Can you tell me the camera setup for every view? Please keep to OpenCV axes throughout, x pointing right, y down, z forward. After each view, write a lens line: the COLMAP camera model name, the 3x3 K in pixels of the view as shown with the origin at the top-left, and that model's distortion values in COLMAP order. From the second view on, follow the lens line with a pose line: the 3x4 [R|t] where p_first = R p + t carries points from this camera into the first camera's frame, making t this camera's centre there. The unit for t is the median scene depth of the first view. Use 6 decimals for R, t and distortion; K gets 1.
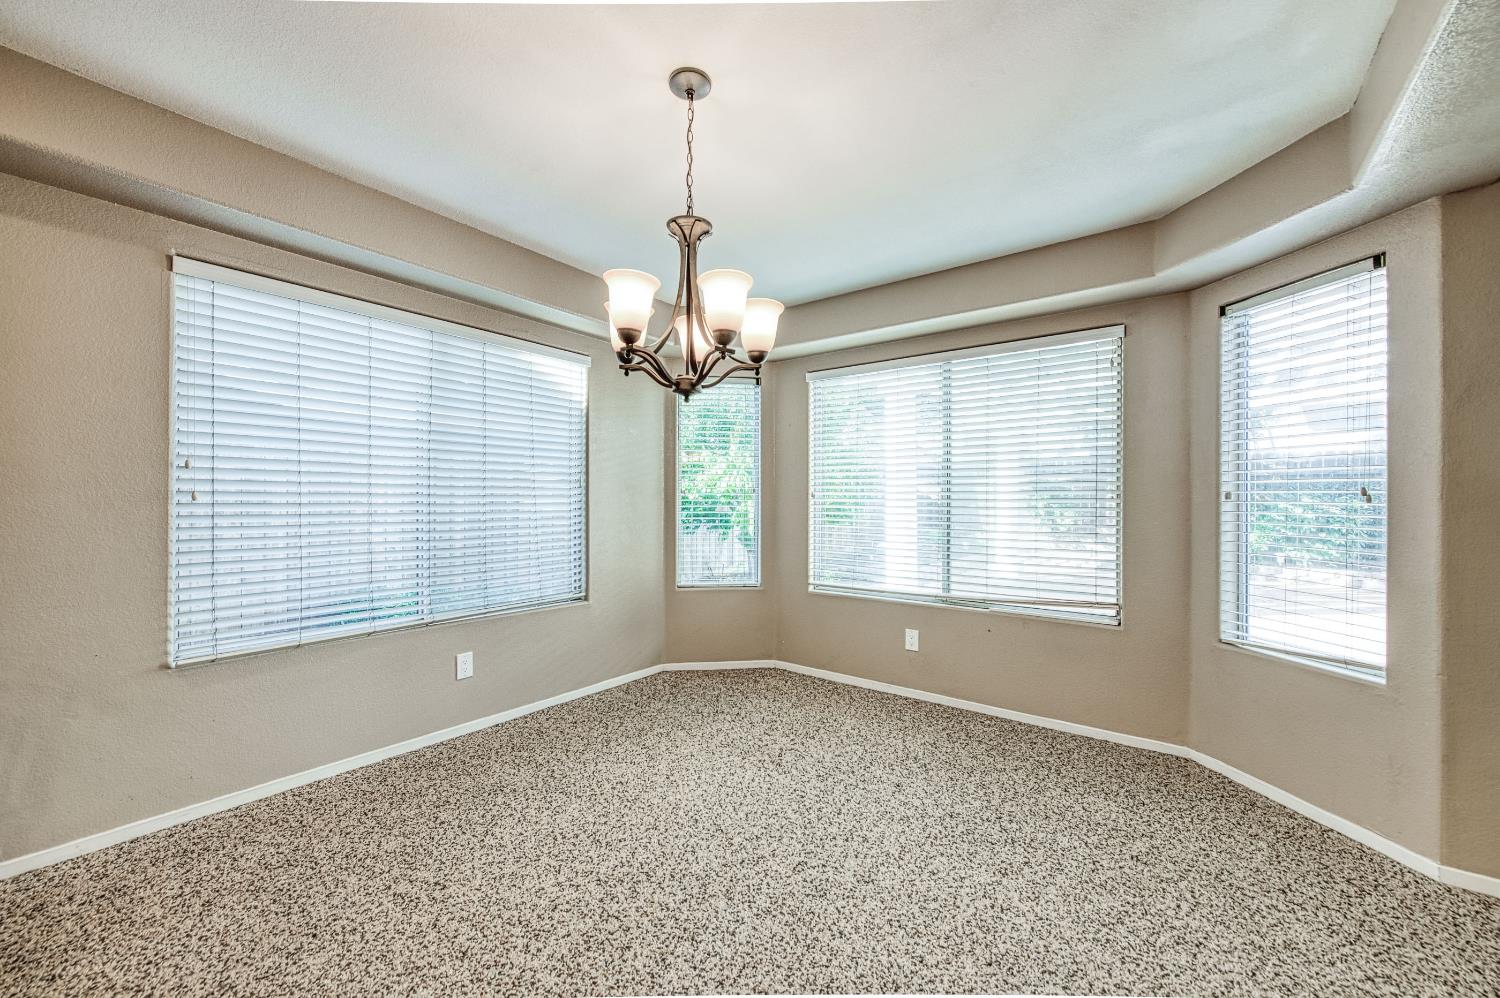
lens RADIAL K [[583.6, 0, 747.9], [0, 583.6, 505.2], [0, 0, 1]] dist [-0.000218, -0.000540]
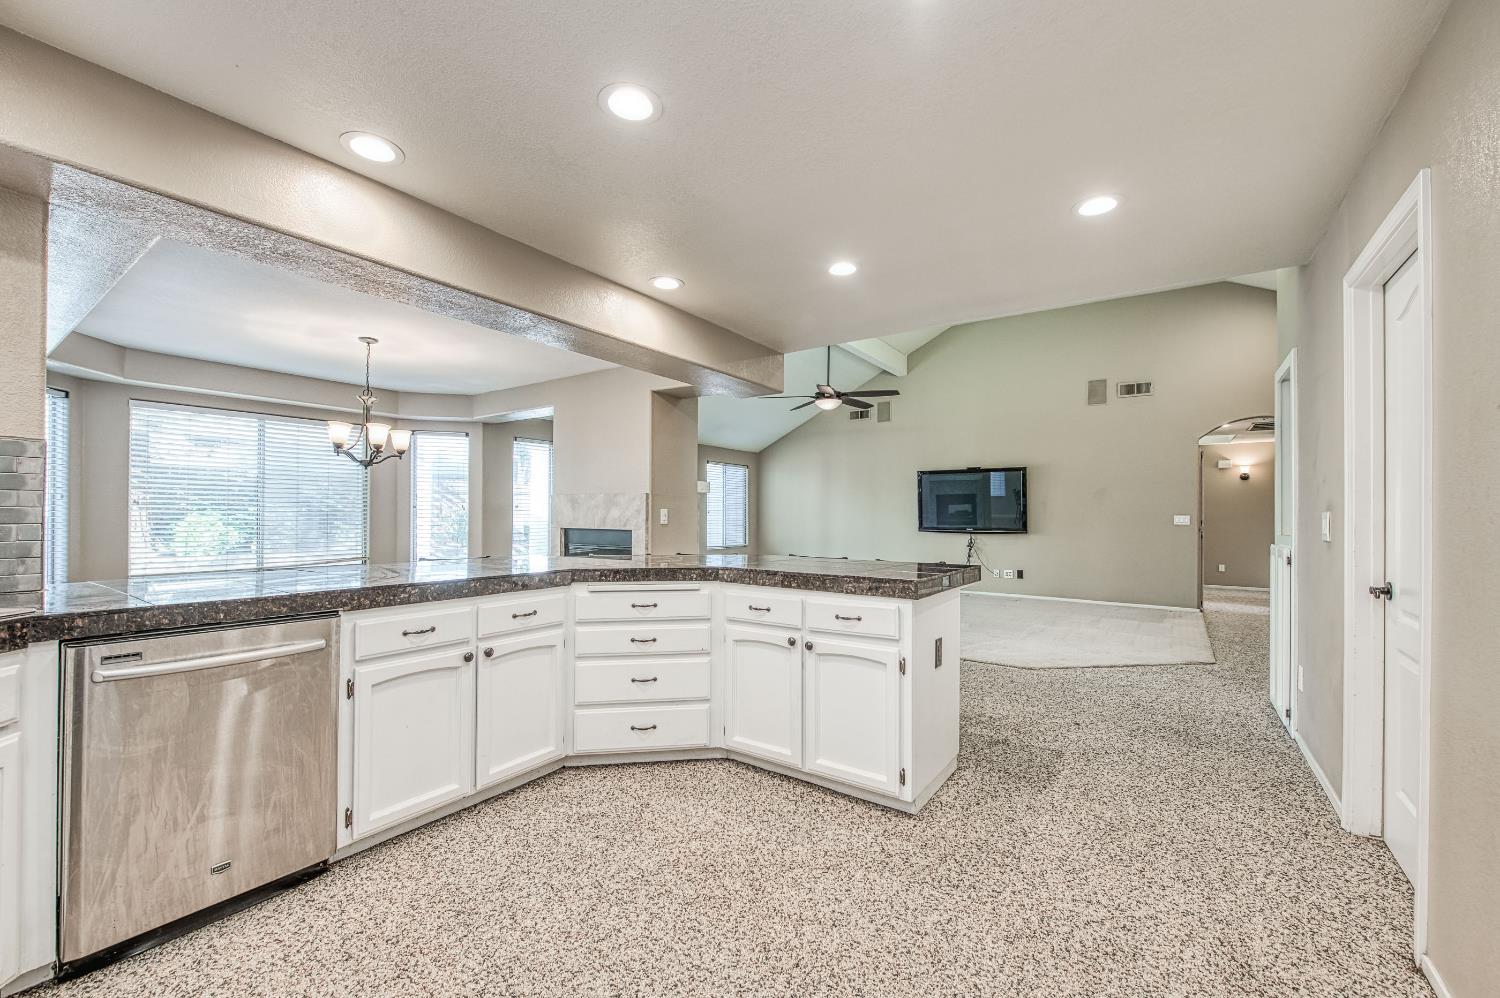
lens RADIAL K [[607.5, 0, 750.0], [0, 607.5, 499.0], [0, 0, 1]] dist [0.000265, -0.004539]
pose [[-0.038097, 0.015741, 0.999150, -1.565007], [-0.004258, 0.999864, -0.015915, -0.012300], [-0.999265, -0.004860, -0.038025, -0.292965]]
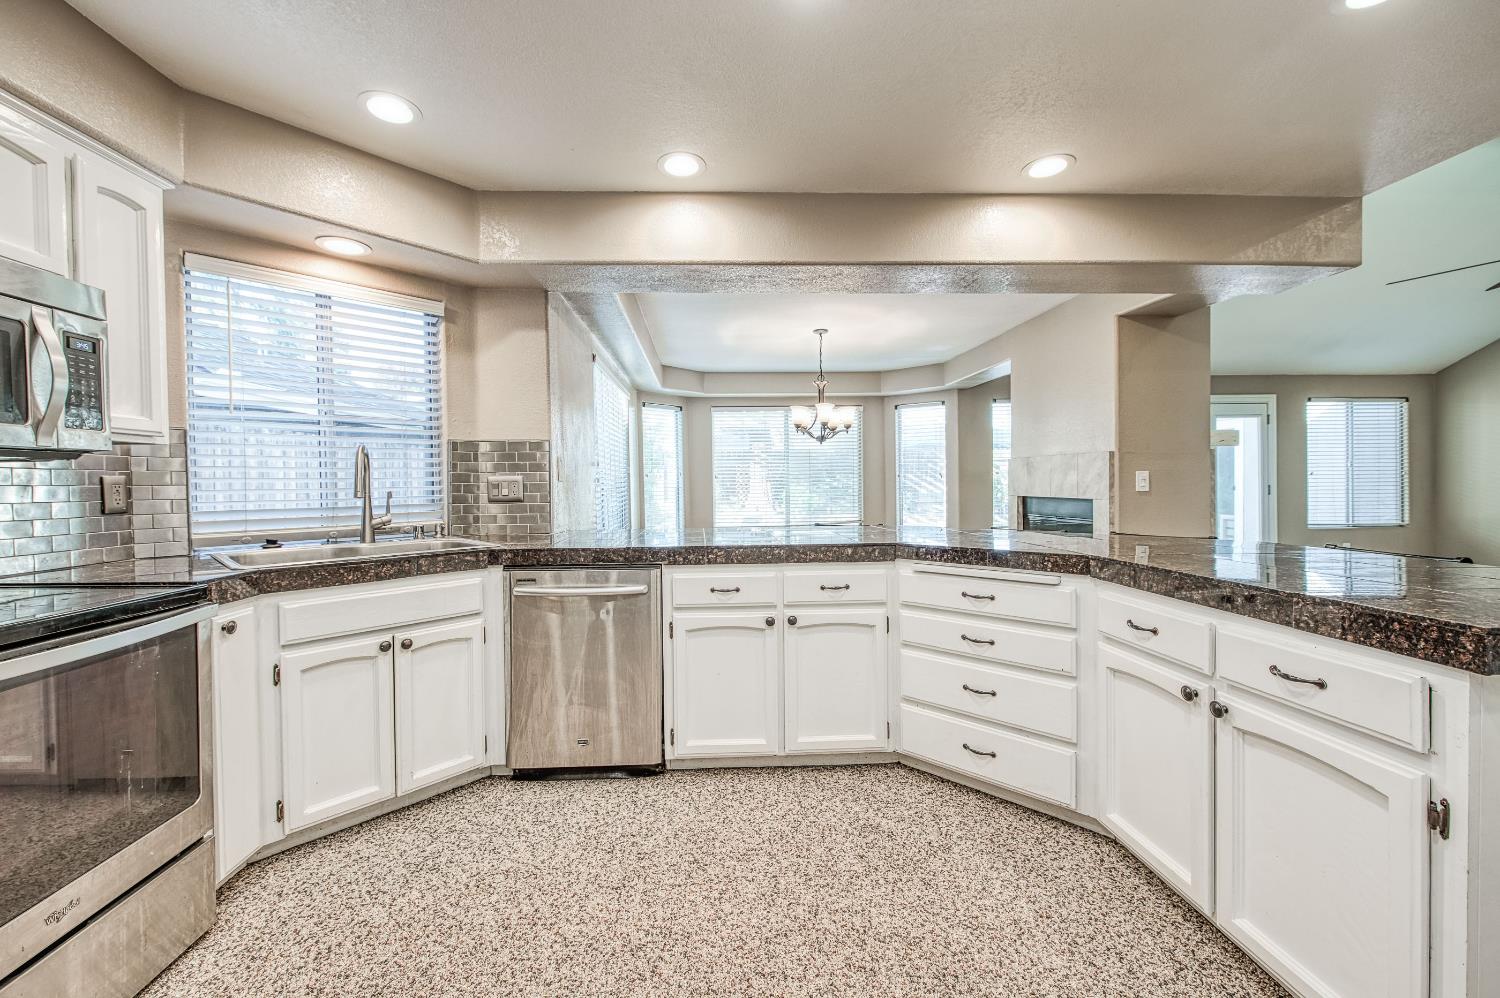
lens RADIAL K [[587.6, 0, 722.3], [0, 587.6, 486.0], [0, 0, 1]] dist [0.001680, -0.002423]
pose [[0.780067, -0.020546, 0.625358, -1.302738], [0.018955, 0.999778, 0.009203, -0.007421], [-0.625409, 0.004674, 0.780283, -0.526579]]
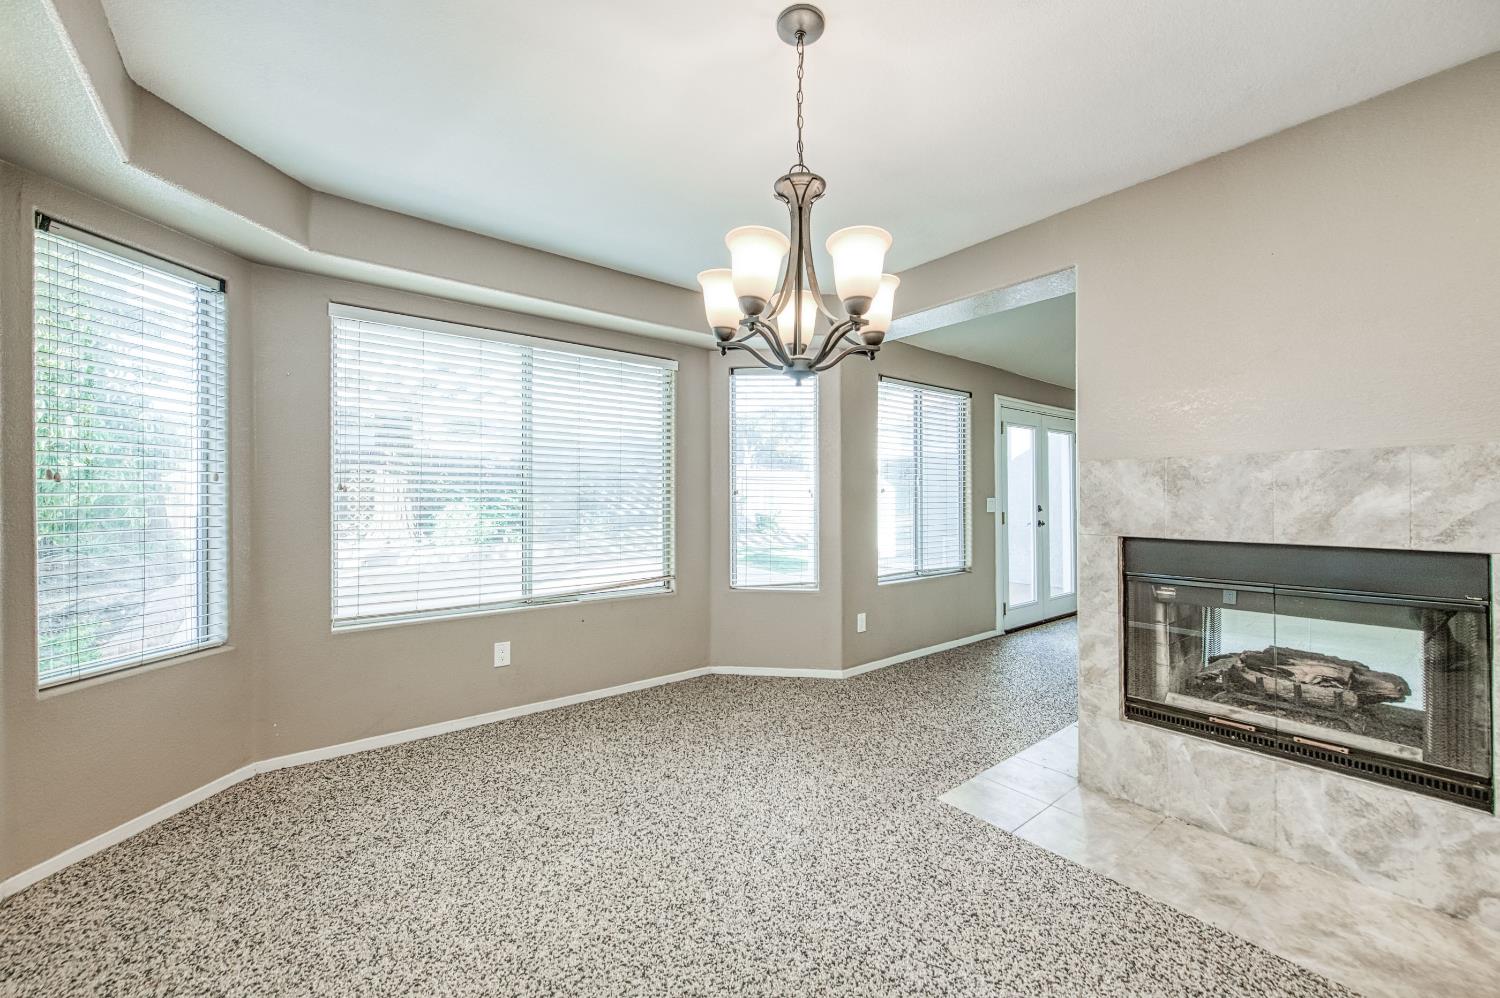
lens RADIAL K [[586.8, 0, 750.0], [0, 586.8, 499.0], [0, 0, 1]] dist [0.001543, -0.000296]
pose [[0.242874, -0.008589, 0.970020, -0.571881], [0.004453, 0.999960, 0.007739, -0.009084], [-0.970048, 0.002439, 0.242903, 0.501256]]
